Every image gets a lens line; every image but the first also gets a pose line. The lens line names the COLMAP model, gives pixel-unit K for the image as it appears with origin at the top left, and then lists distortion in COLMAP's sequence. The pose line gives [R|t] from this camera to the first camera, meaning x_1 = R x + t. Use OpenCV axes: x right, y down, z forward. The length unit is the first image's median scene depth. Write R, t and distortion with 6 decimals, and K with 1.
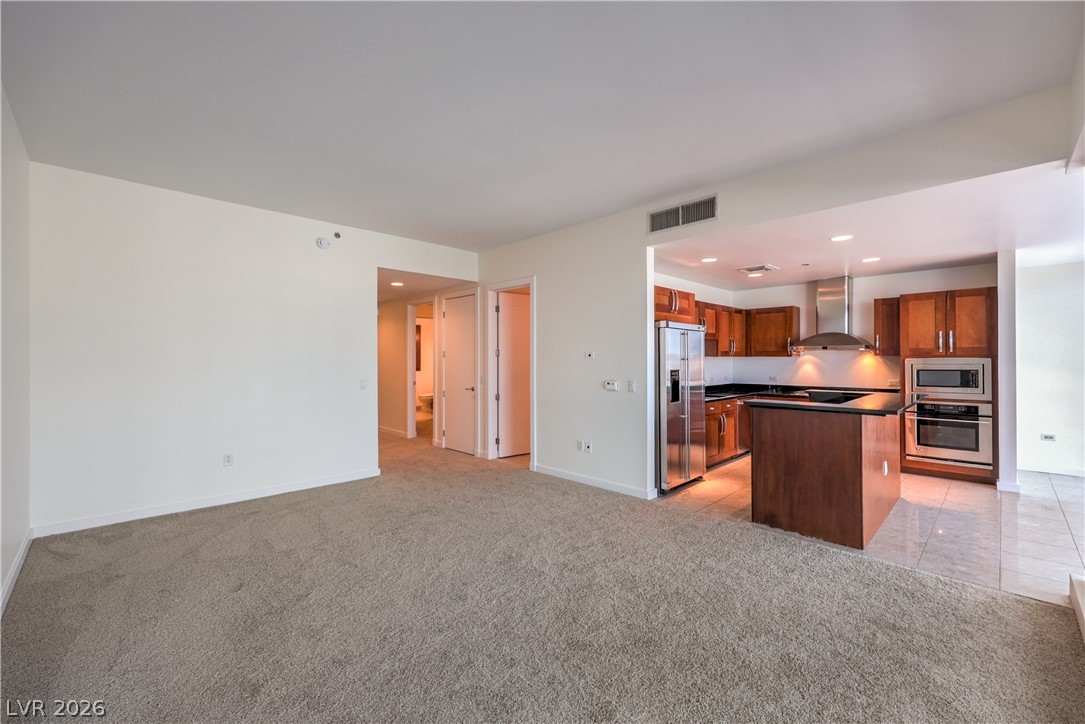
lens RADIAL K [[447.9, 0, 542.5], [0, 447.9, 358.5], [0, 0, 1]] dist [-0.001356, -0.000012]
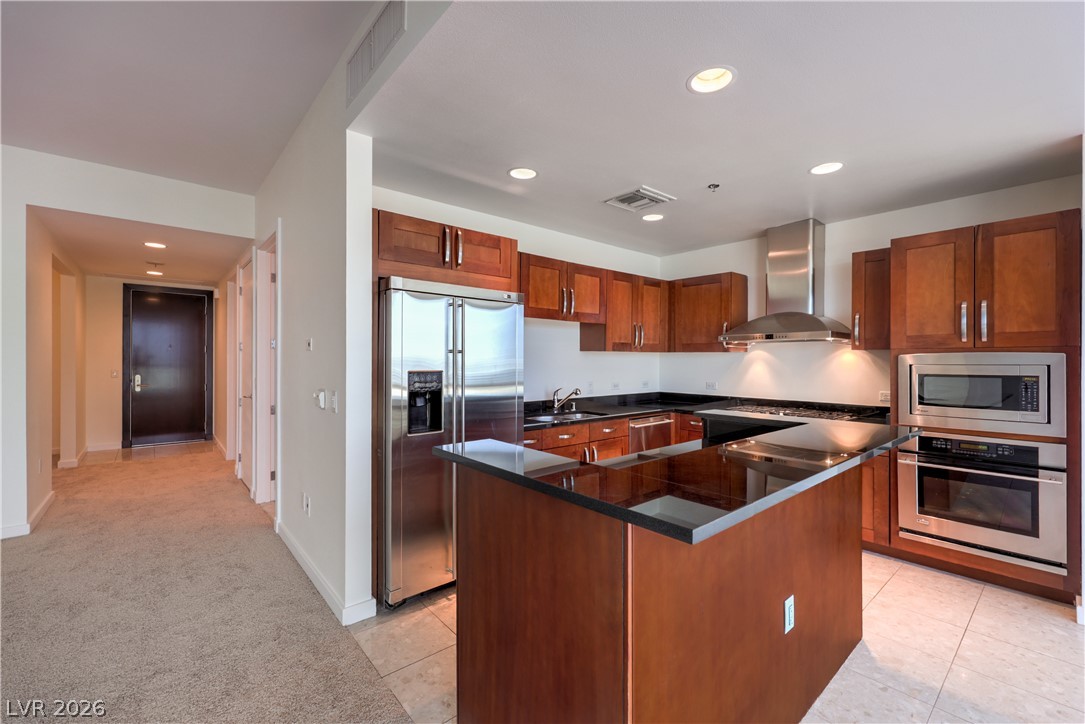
lens RADIAL K [[455.0, 0, 547.6], [0, 455.0, 359.1], [0, 0, 1]] dist [0.001689, 0.000189]
pose [[0.998079, 0.006456, -0.061619, 0.419566], [-0.006342, 0.999978, 0.002040, 0.007864], [0.061631, -0.001645, 0.998098, 0.418771]]
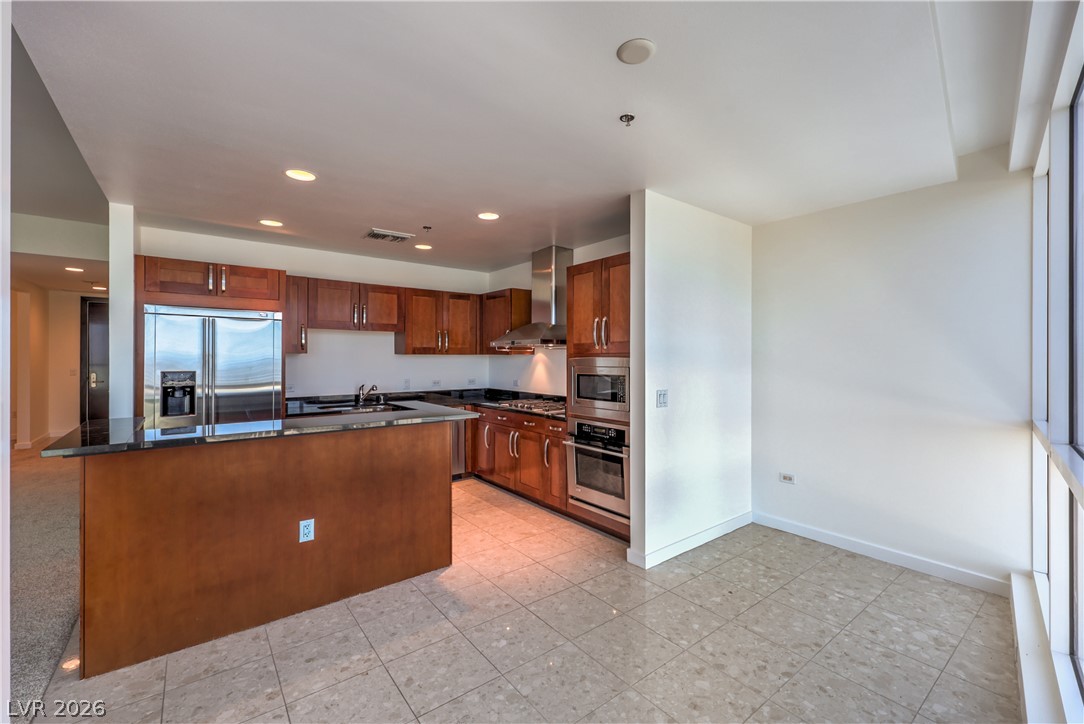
lens RADIAL K [[453.1, 0, 539.0], [0, 453.1, 353.9], [0, 0, 1]] dist [0.000624, 0.000124]
pose [[0.992957, 0.004454, -0.118393, 0.862502], [-0.005042, 0.999976, -0.004668, -0.002559], [0.118369, 0.005232, 0.992956, 0.295510]]
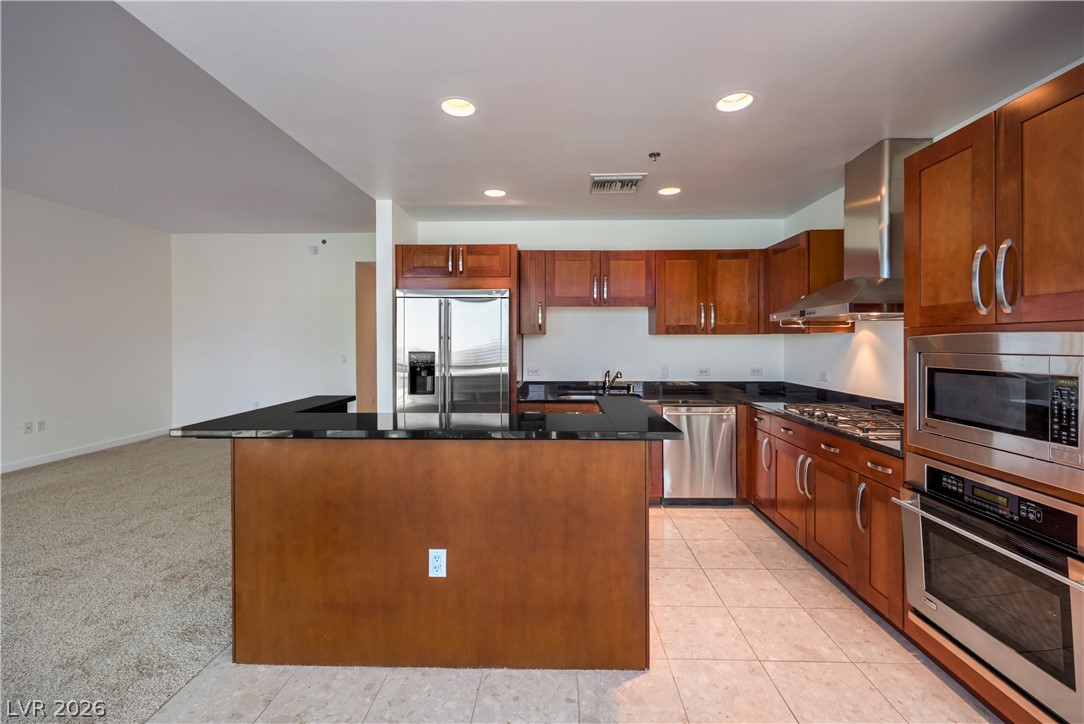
lens RADIAL K [[446.7, 0, 544.2], [0, 446.7, 342.3], [0, 0, 1]] dist [-0.001399, -0.000114]
pose [[0.692388, 0.005753, -0.721502, 0.880600], [-0.000653, 0.999973, 0.007347, 0.003075], [0.721525, -0.004616, 0.692373, 0.554288]]
